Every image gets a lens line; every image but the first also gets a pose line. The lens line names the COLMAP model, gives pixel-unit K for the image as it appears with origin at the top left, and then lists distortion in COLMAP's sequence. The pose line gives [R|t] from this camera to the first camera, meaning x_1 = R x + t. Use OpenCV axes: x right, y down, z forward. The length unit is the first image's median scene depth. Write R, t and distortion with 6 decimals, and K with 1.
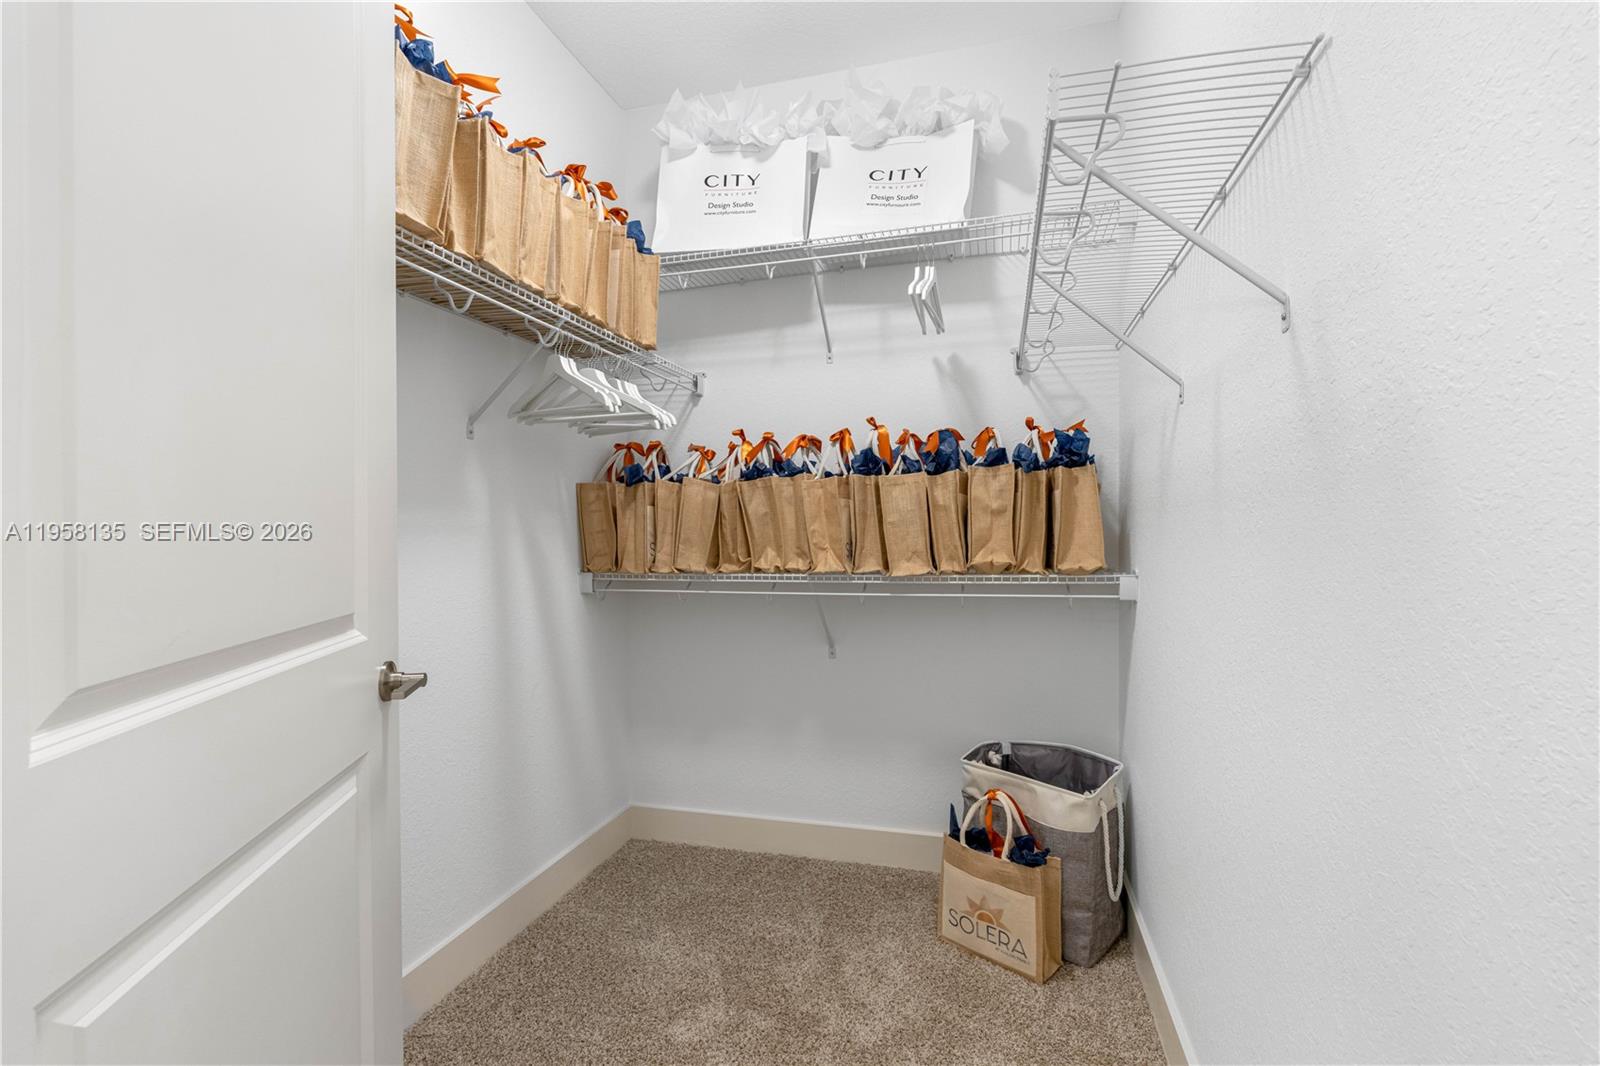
lens RADIAL K [[716.9, 0, 806.0], [0, 716.9, 533.5], [0, 0, 1]] dist [-0.005235, 0.000995]
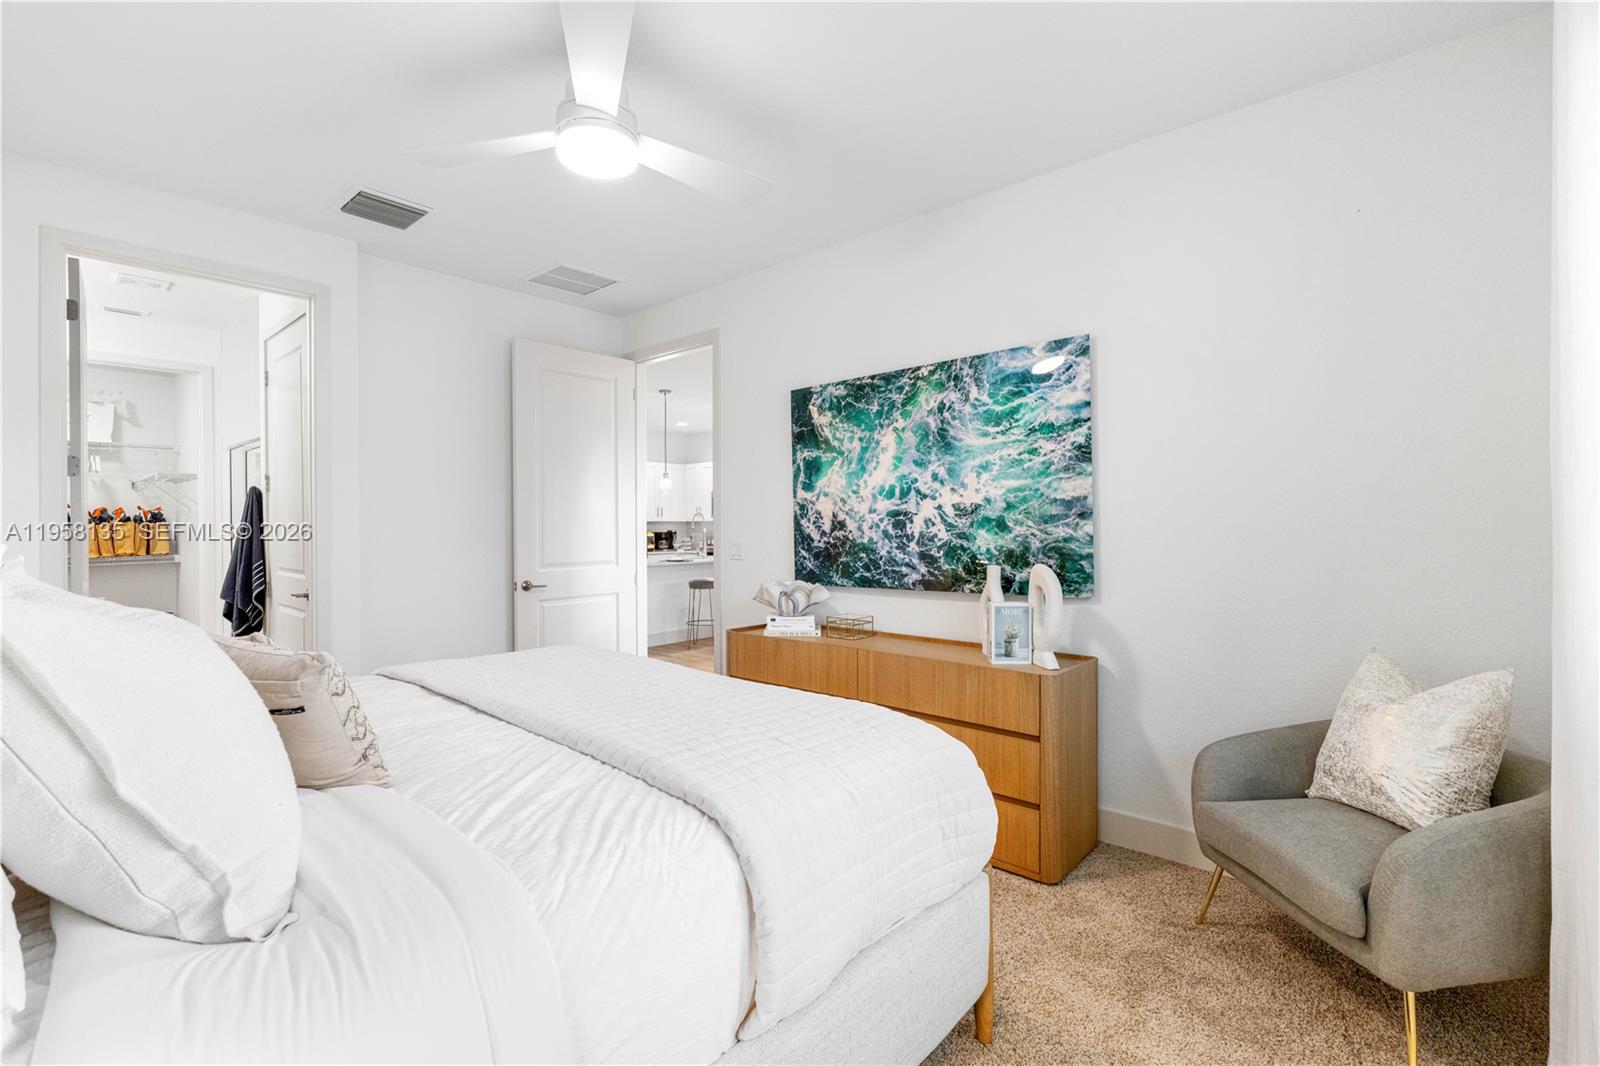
lens RADIAL K [[716.9, 0, 797.7], [0, 716.9, 527.7], [0, 0, 1]] dist [-0.005235, 0.000995]
pose [[0.445458, -0.005787, 0.895284, -1.185773], [0.010253, 0.999947, 0.001362, -0.042551], [-0.895244, 0.008573, 0.445493, -2.928578]]
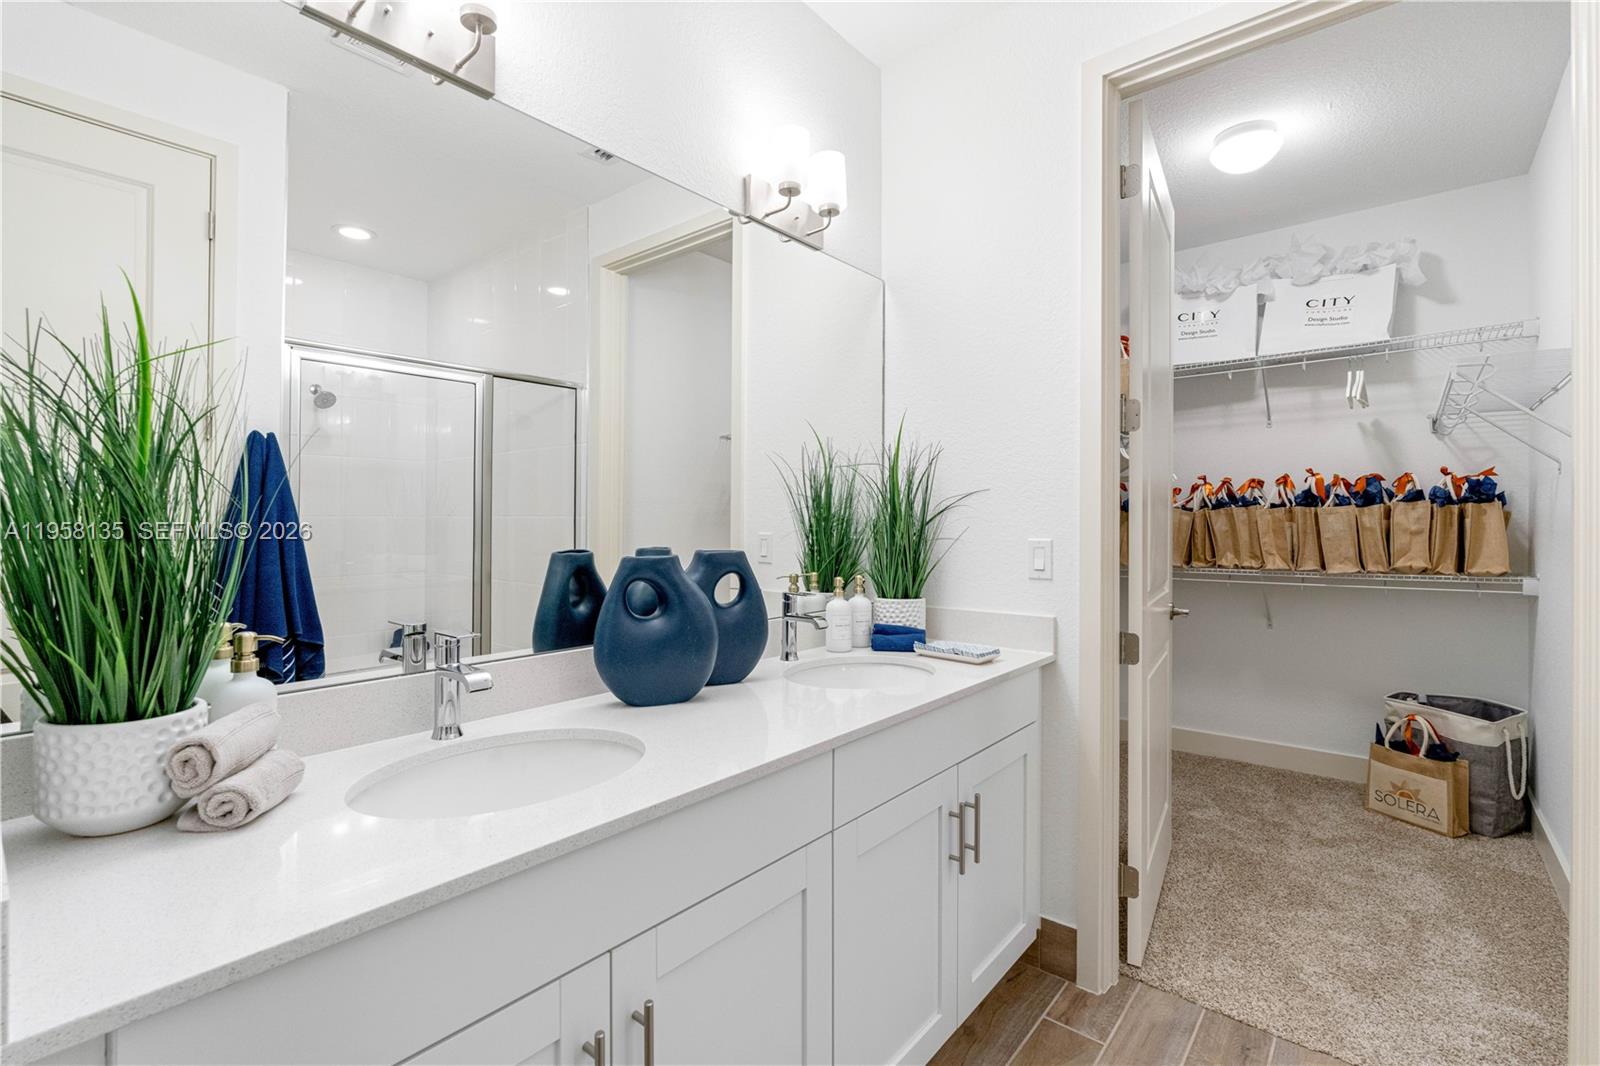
lens RADIAL K [[716.9, 0, 789.7], [0, 716.9, 521.7], [0, 0, 1]] dist [-0.005235, 0.000995]
pose [[0.901596, 0.004235, -0.432557, -0.257039], [-0.006339, 0.999974, -0.003422, -0.038239], [0.432532, 0.005827, 0.901600, -0.878300]]
